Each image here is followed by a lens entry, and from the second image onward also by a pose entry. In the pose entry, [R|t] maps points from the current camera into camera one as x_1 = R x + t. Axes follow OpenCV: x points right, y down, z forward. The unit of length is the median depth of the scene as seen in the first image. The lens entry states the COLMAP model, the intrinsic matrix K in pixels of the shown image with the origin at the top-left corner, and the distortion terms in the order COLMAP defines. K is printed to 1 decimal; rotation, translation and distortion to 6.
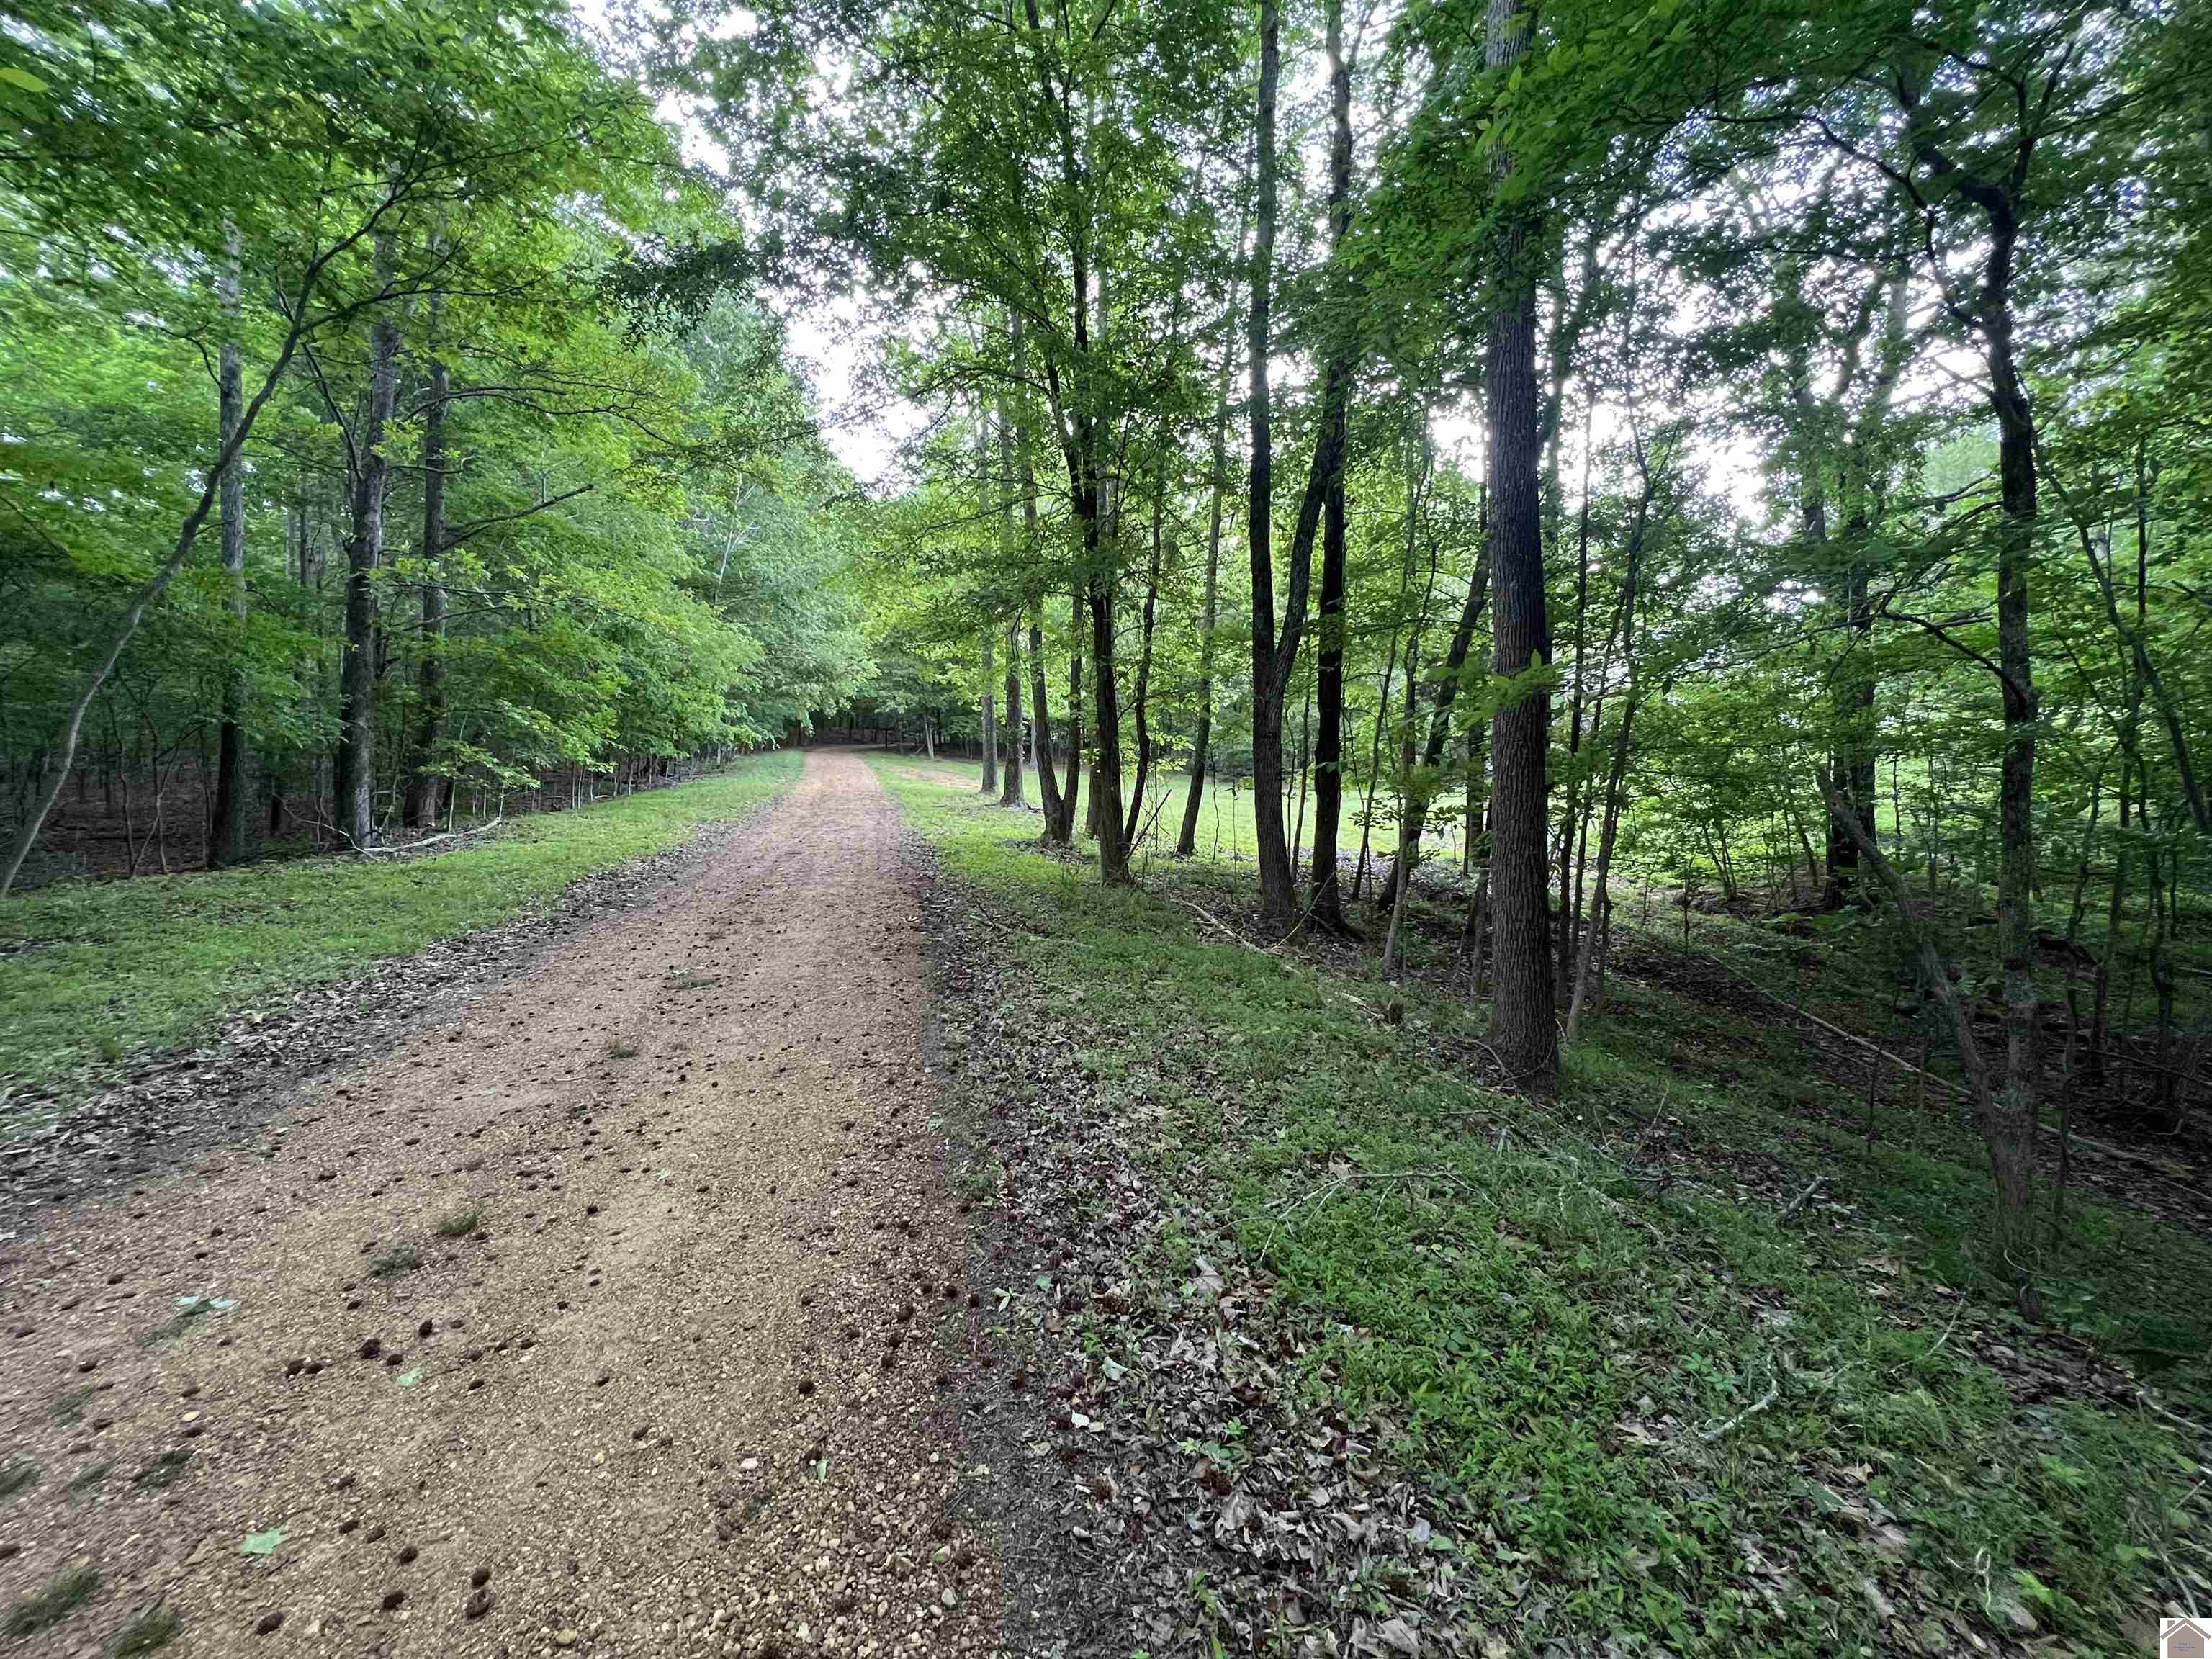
lens RADIAL K [[882.5, 0, 1098.9], [0, 882.5, 826.1], [0, 0, 1]] dist [-0.000194, 0.000014]
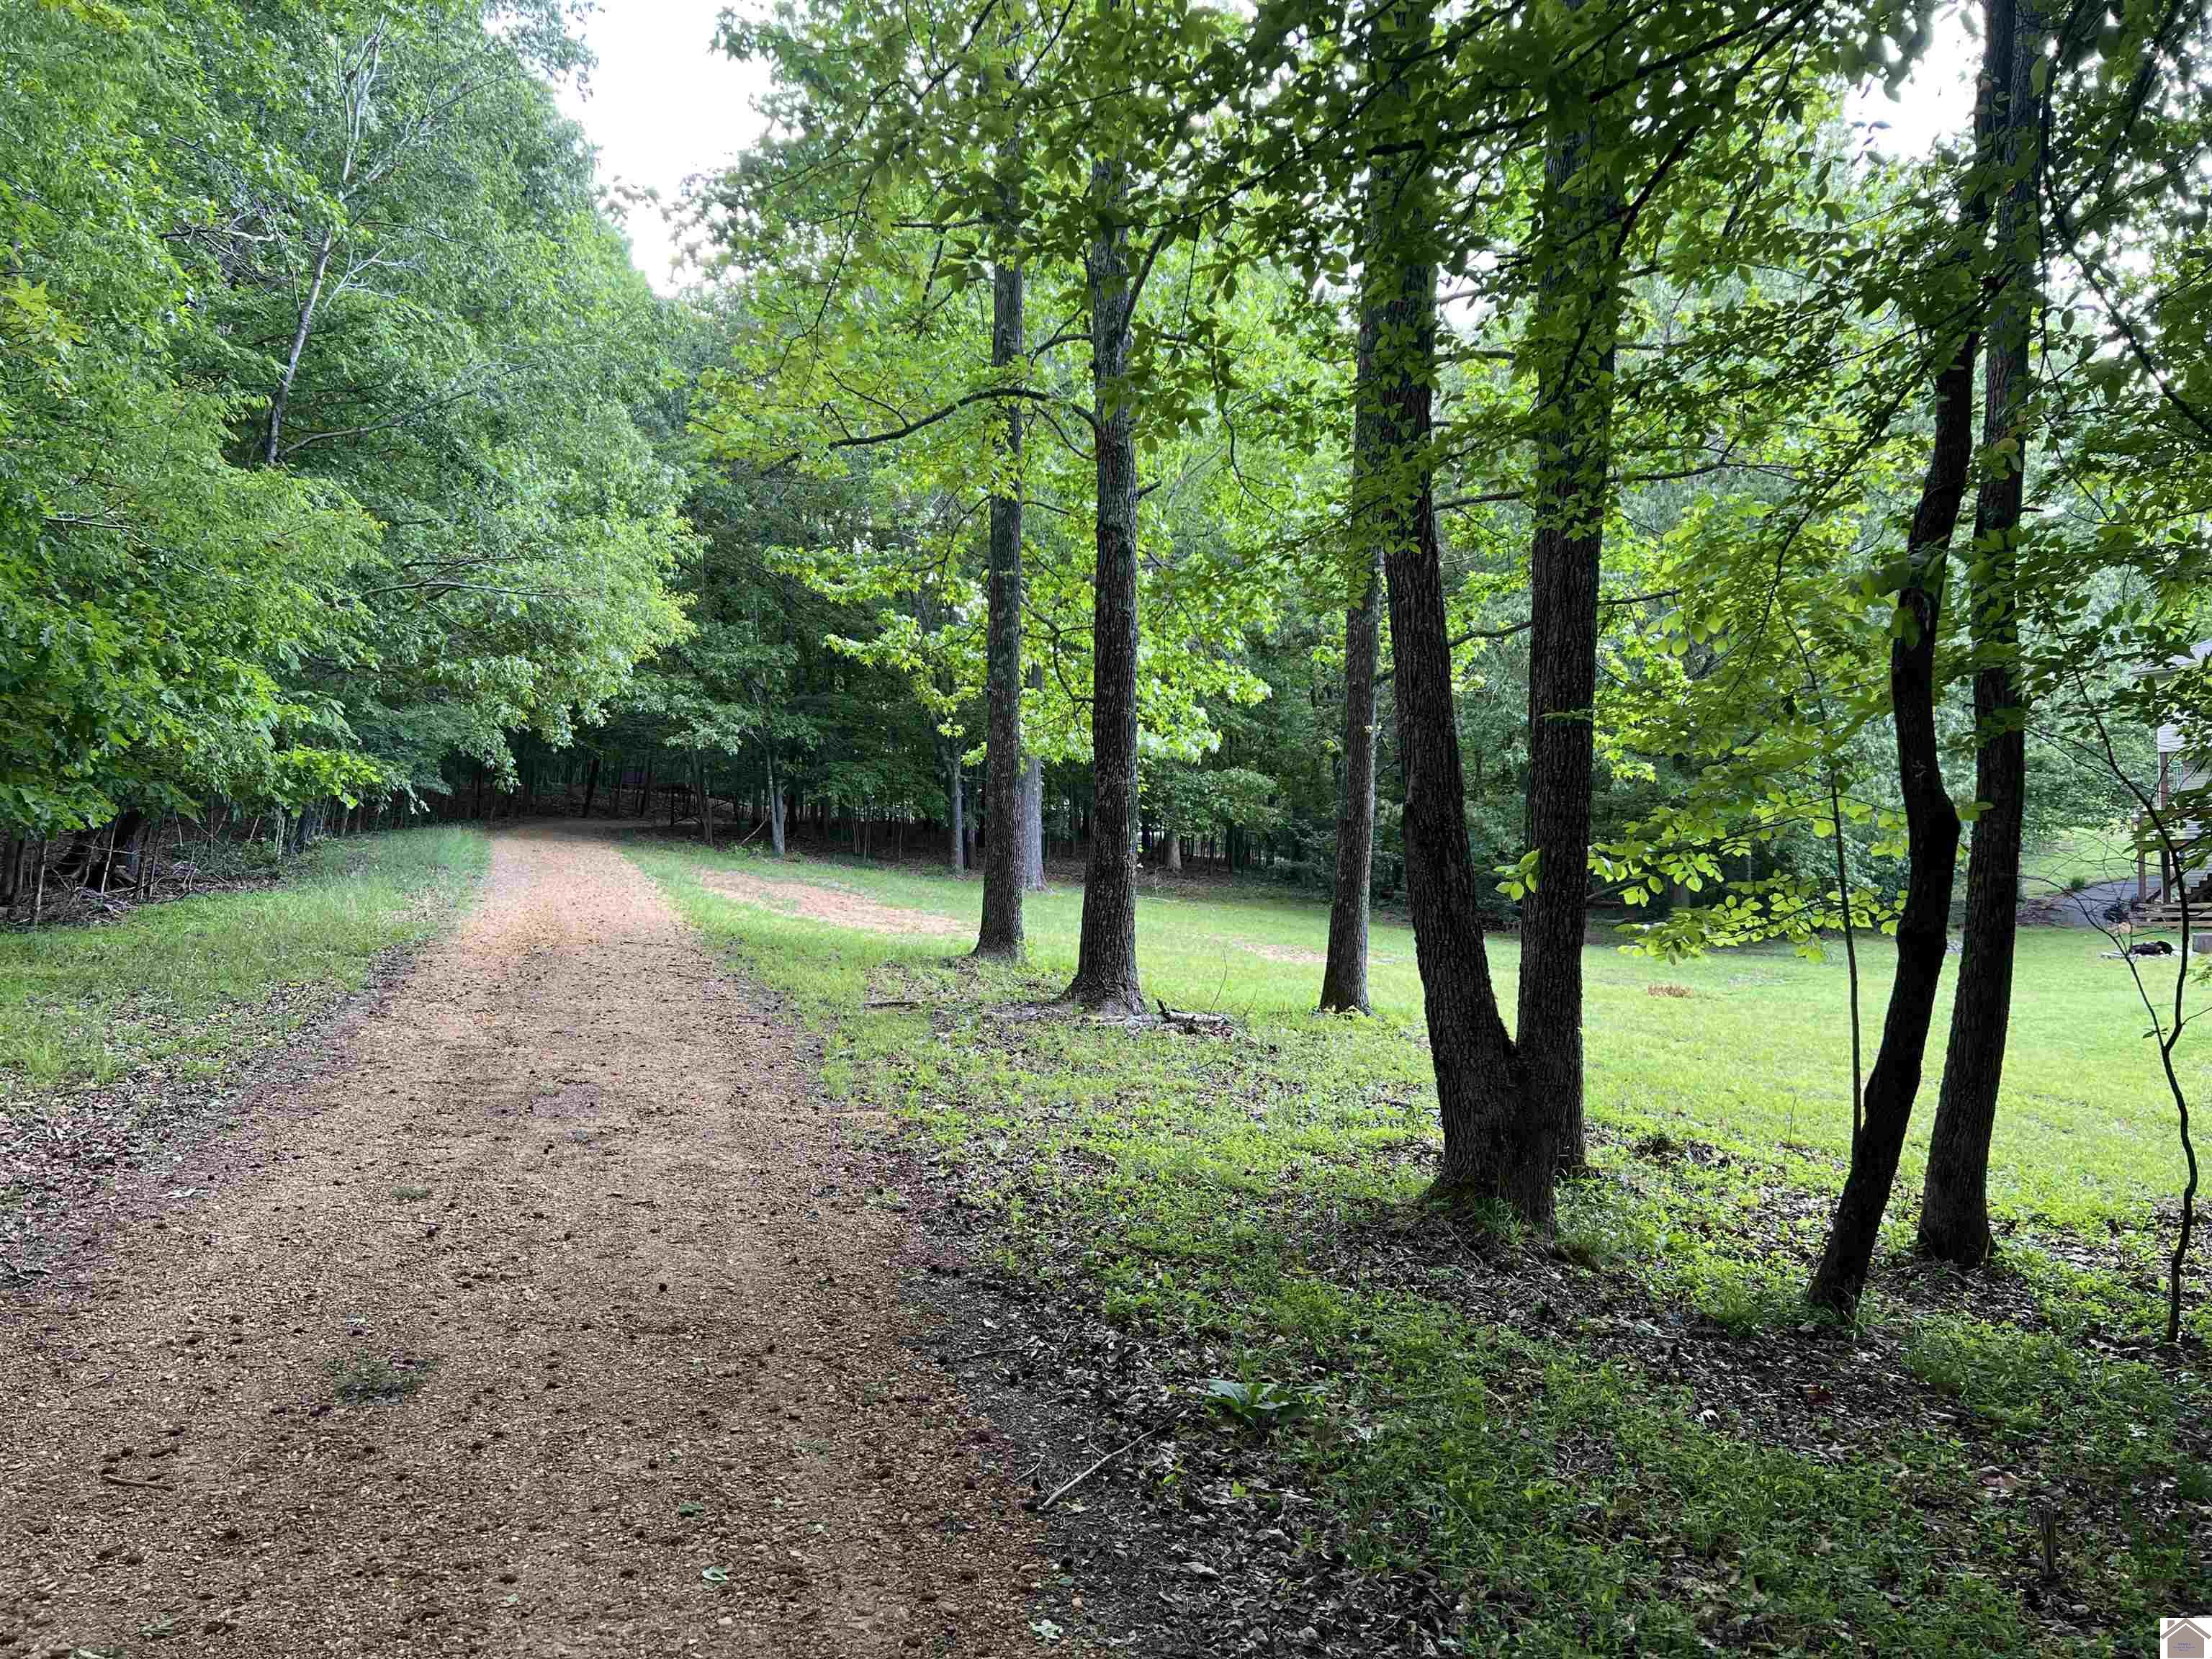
lens RADIAL K [[1668.4, 0, 1093.6], [0, 1668.4, 816.1], [0, 0, 1]] dist [0.053786, -0.049640]
pose [[0.998969, 0.036564, 0.026913, -0.426641], [-0.033415, 0.993438, -0.109386, -0.085241], [-0.030736, 0.108374, 0.993635, 1.254643]]
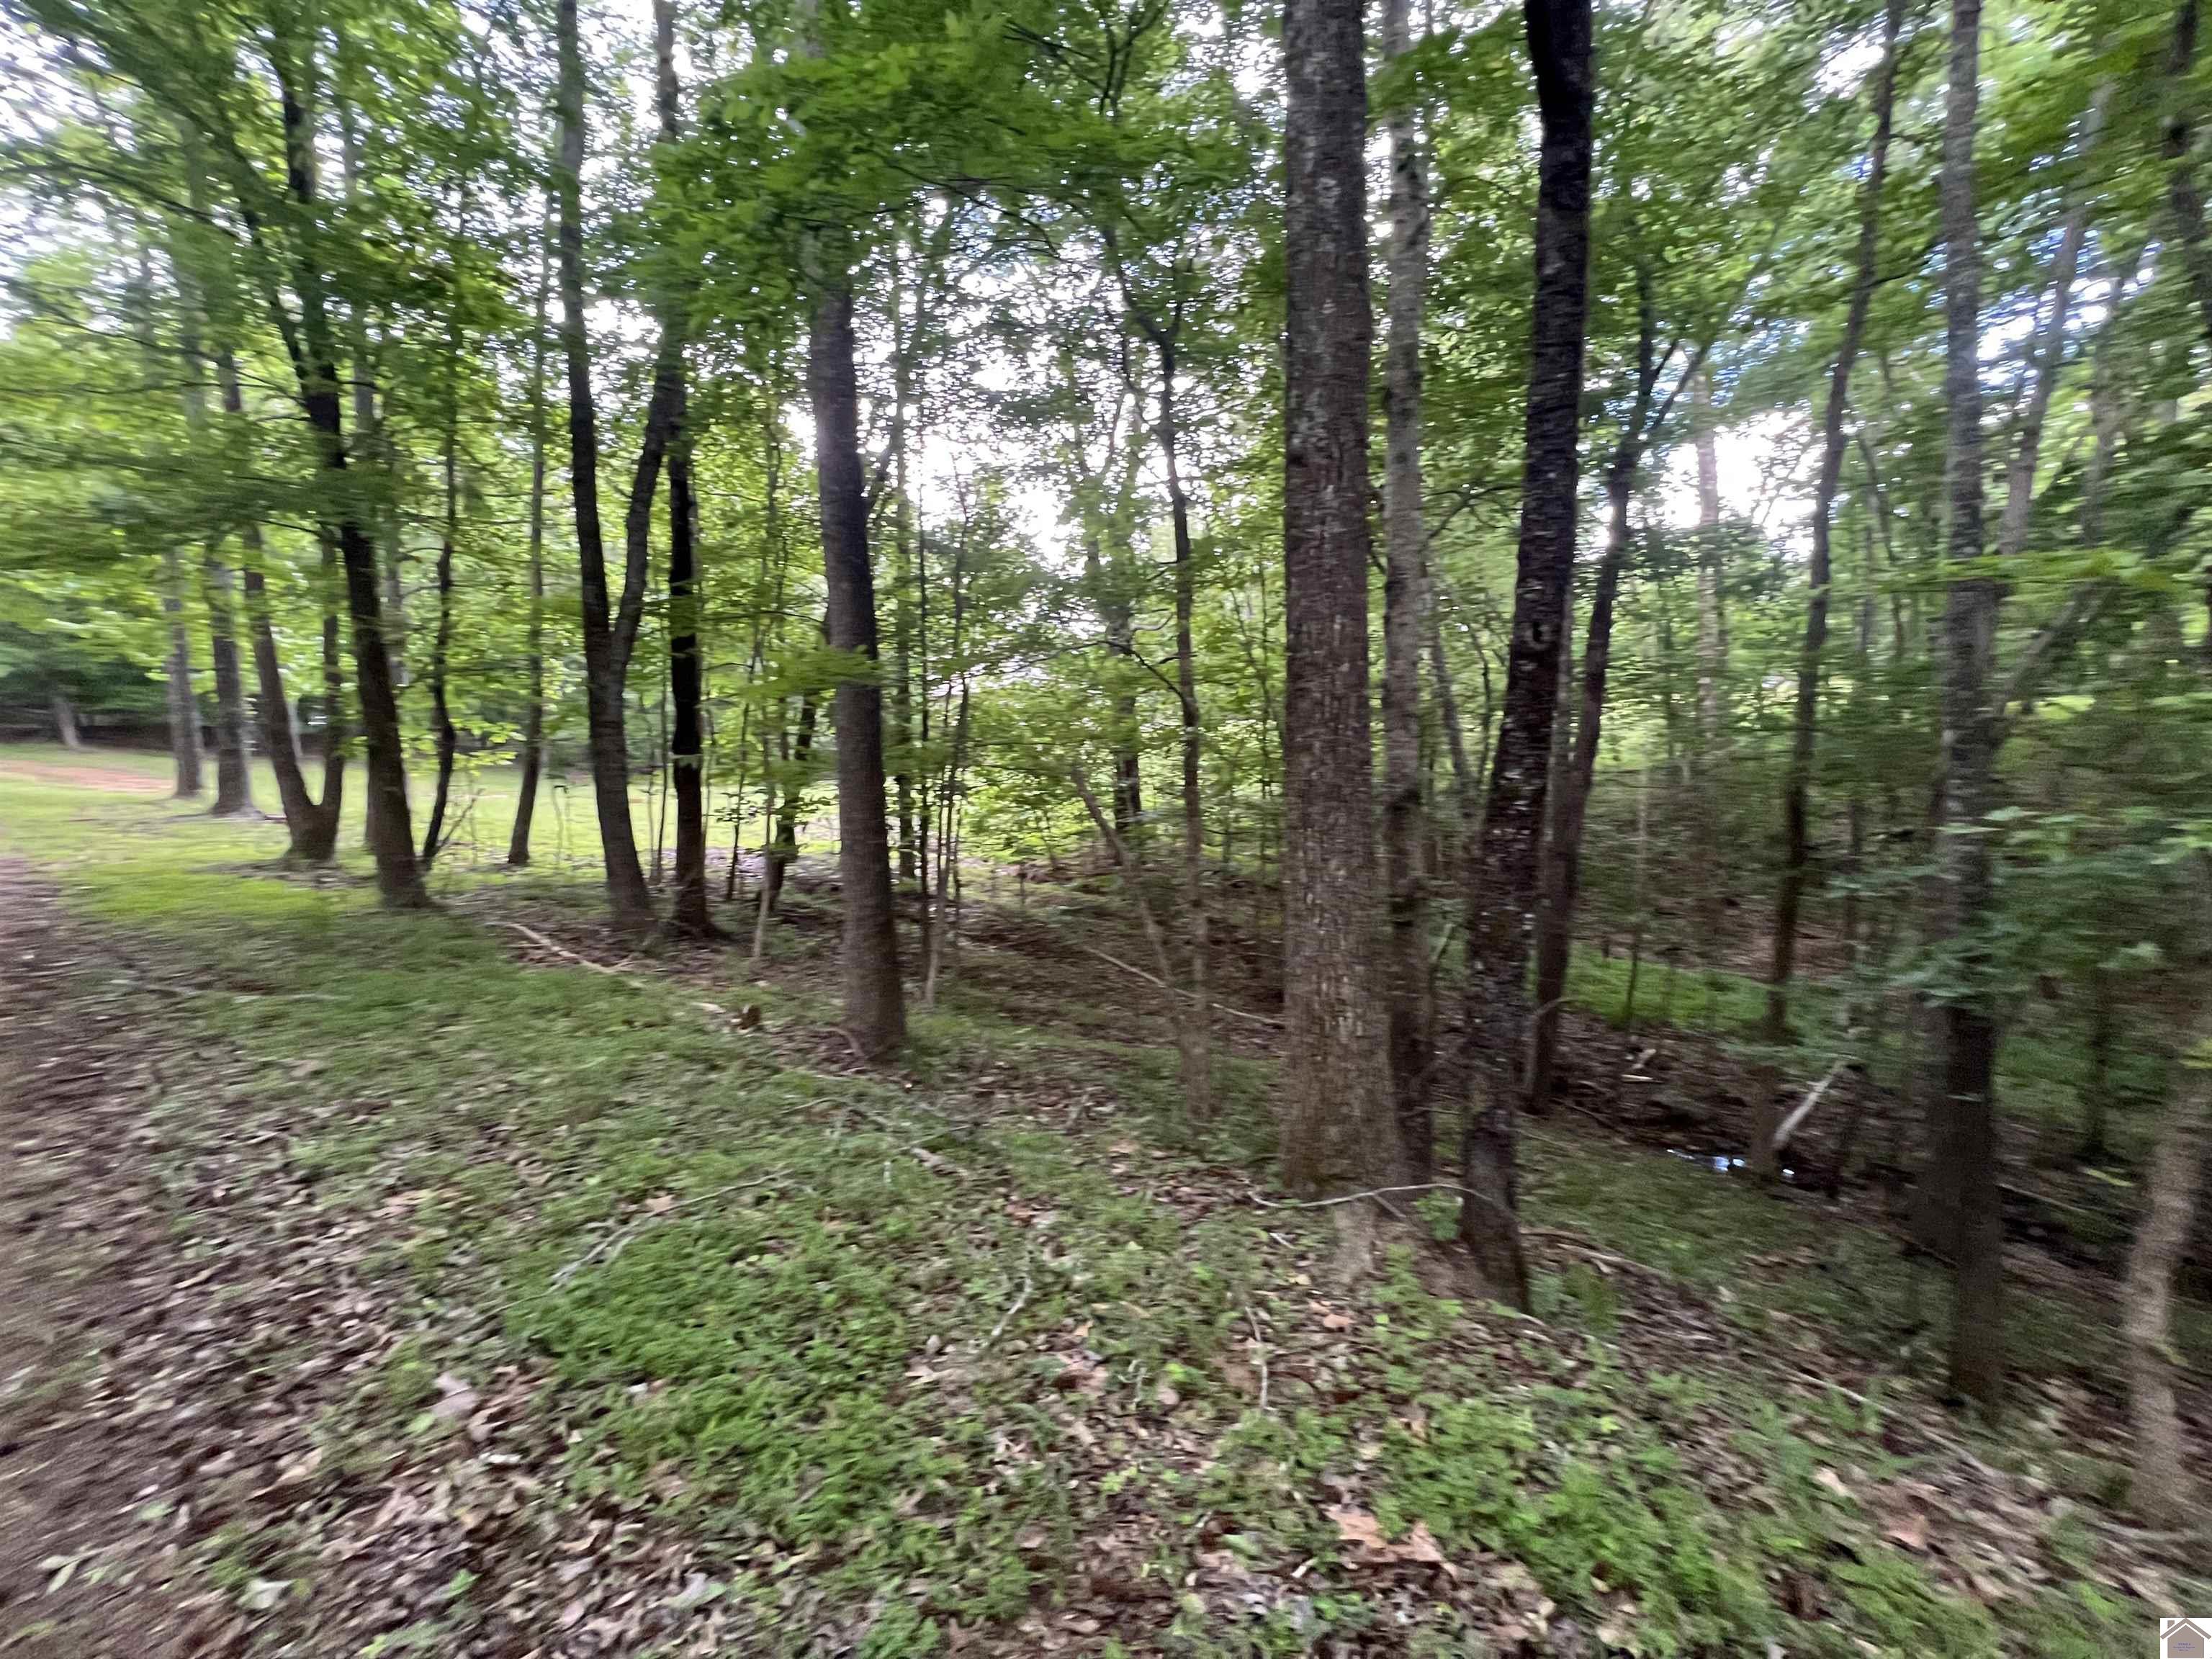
lens RADIAL K [[882.5, 0, 1098.9], [0, 882.5, 826.1], [0, 0, 1]] dist [-0.000194, 0.000014]
pose [[0.787339, -0.044939, 0.614880, 0.051851], [0.041233, 0.998945, 0.020210, 0.001038], [-0.615140, 0.009441, 0.788362, 0.002268]]
